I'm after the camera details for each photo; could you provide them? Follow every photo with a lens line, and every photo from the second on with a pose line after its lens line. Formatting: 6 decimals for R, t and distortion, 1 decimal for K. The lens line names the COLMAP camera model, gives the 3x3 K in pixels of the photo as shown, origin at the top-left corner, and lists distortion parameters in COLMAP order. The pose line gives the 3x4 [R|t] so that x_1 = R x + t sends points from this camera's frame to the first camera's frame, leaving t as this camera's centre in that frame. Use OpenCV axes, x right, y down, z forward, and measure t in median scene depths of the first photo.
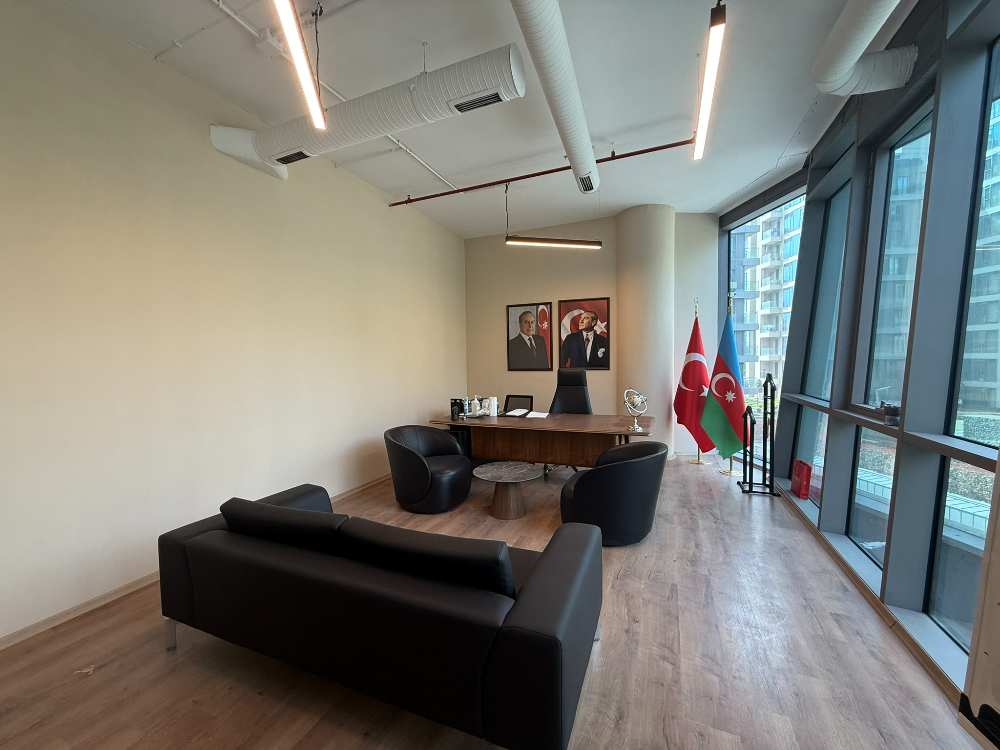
lens RADIAL K [[396.0, 0, 500.0], [0, 396.0, 375.0], [0, 0, 1]] dist [-0.001033, 0.000318]
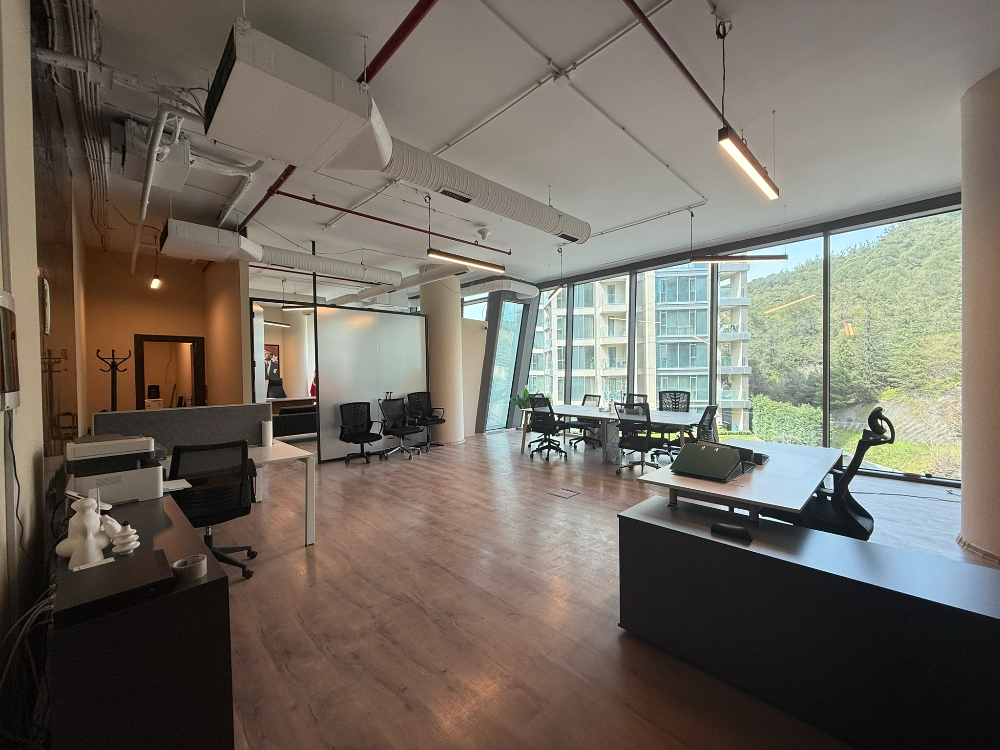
lens RADIAL K [[396.0, 0, 500.0], [0, 396.0, 375.0], [0, 0, 1]] dist [-0.001033, 0.000318]
pose [[0.383866, -0.004783, 0.923376, -1.176417], [0.048415, 0.998715, -0.014954, 0.050843], [-0.922119, 0.050446, 0.383604, -0.855482]]
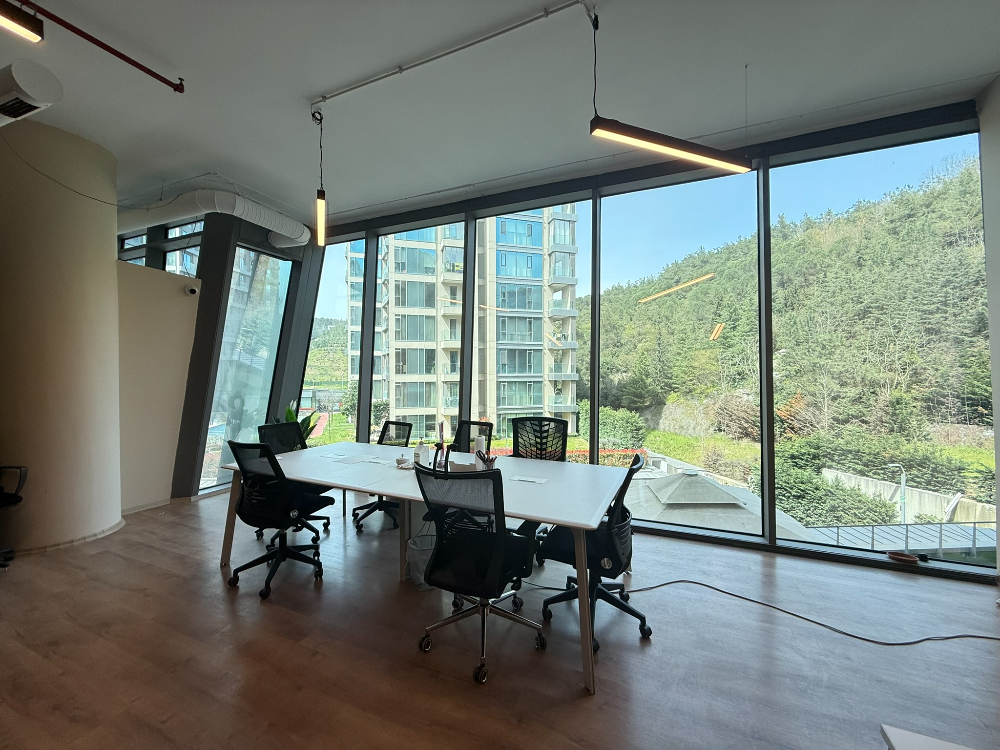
lens RADIAL K [[396.0, 0, 500.0], [0, 396.0, 375.0], [0, 0, 1]] dist [-0.001033, 0.000318]
pose [[0.006562, 0.008185, 0.999945, -0.611157], [0.042677, 0.999053, -0.008458, 0.040314], [-0.999067, 0.042730, 0.006207, -0.826903]]
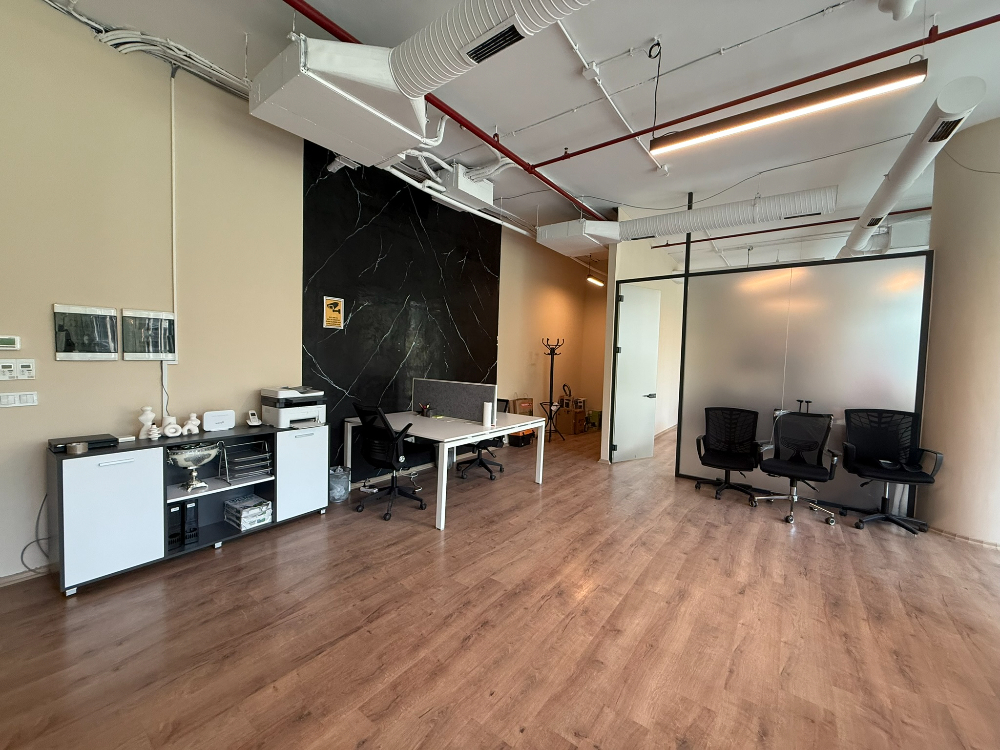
lens RADIAL K [[396.0, 0, 500.0], [0, 396.0, 375.0], [0, 0, 1]] dist [-0.001033, 0.000318]
pose [[0.969676, 0.053895, -0.238376, -0.582546], [-0.052965, 0.998543, 0.010310, 0.043926], [0.238584, 0.002628, 0.971118, -0.898695]]
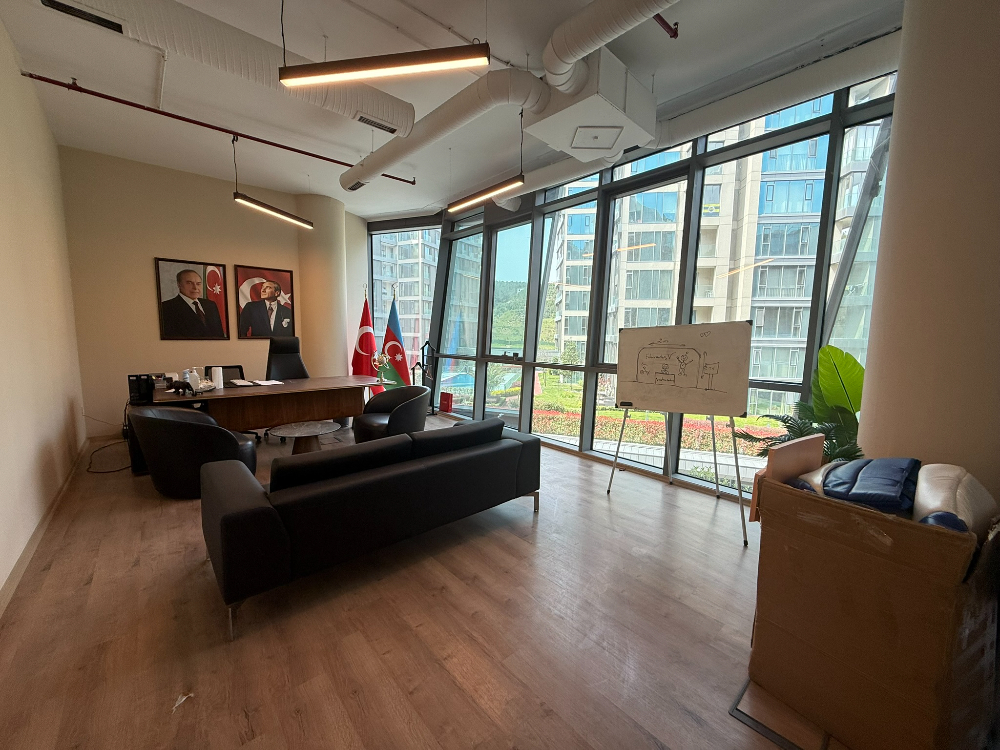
lens RADIAL K [[396.0, 0, 500.0], [0, 396.0, 375.0], [0, 0, 1]] dist [-0.001033, 0.000318]
pose [[0.434528, -0.074179, 0.897598, -0.442041], [0.018032, 0.997119, 0.073674, 0.014515], [-0.900478, -0.015828, 0.434614, 0.027127]]
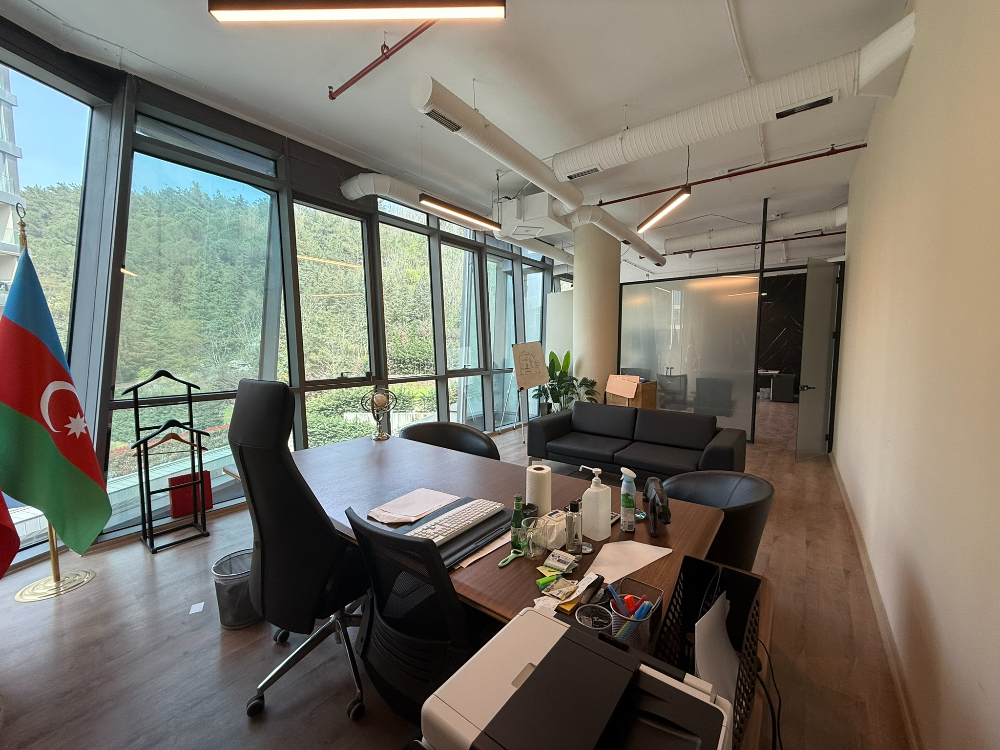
lens RADIAL K [[396.0, 0, 500.0], [0, 396.0, 375.0], [0, 0, 1]] dist [-0.001033, 0.000318]
pose [[-0.966872, -0.006878, 0.255170, -0.056748], [0.022579, 0.993414, 0.112330, -0.041381], [-0.254262, 0.114370, -0.960349, 1.047804]]
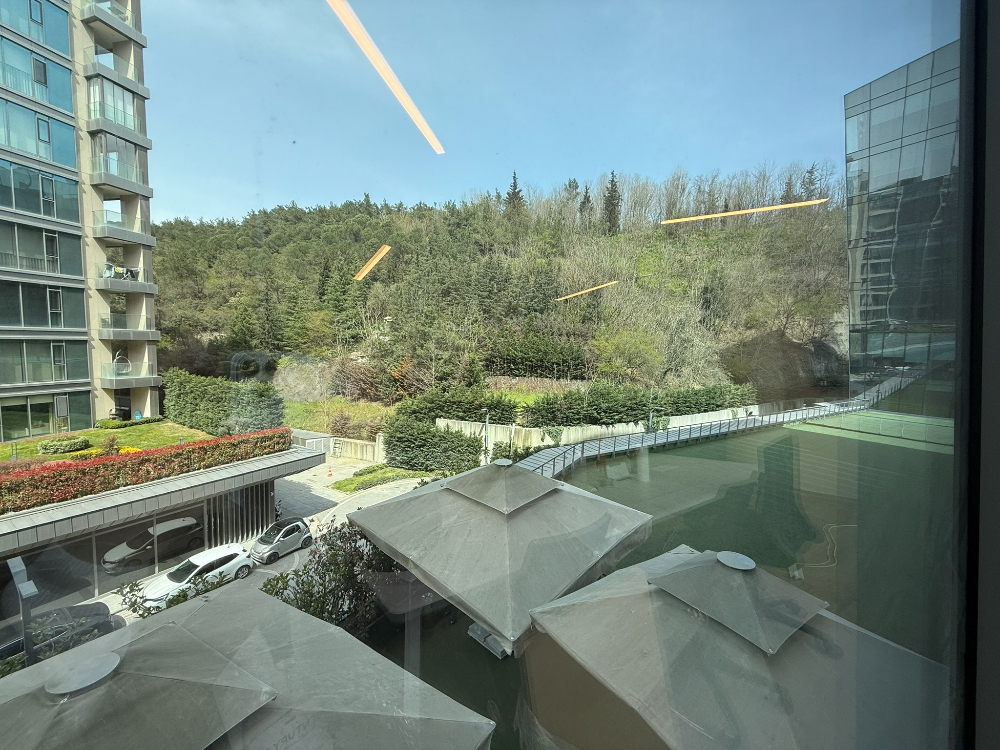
lens RADIAL K [[396.0, 0, 500.0], [0, 396.0, 375.0], [0, 0, 1]] dist [-0.001033, 0.000318]
pose [[-0.818509, -0.061528, 0.571189, 0.195558], [0.002539, 0.993851, 0.110695, 0.028043], [-0.574488, 0.092055, -0.813320, -0.551863]]
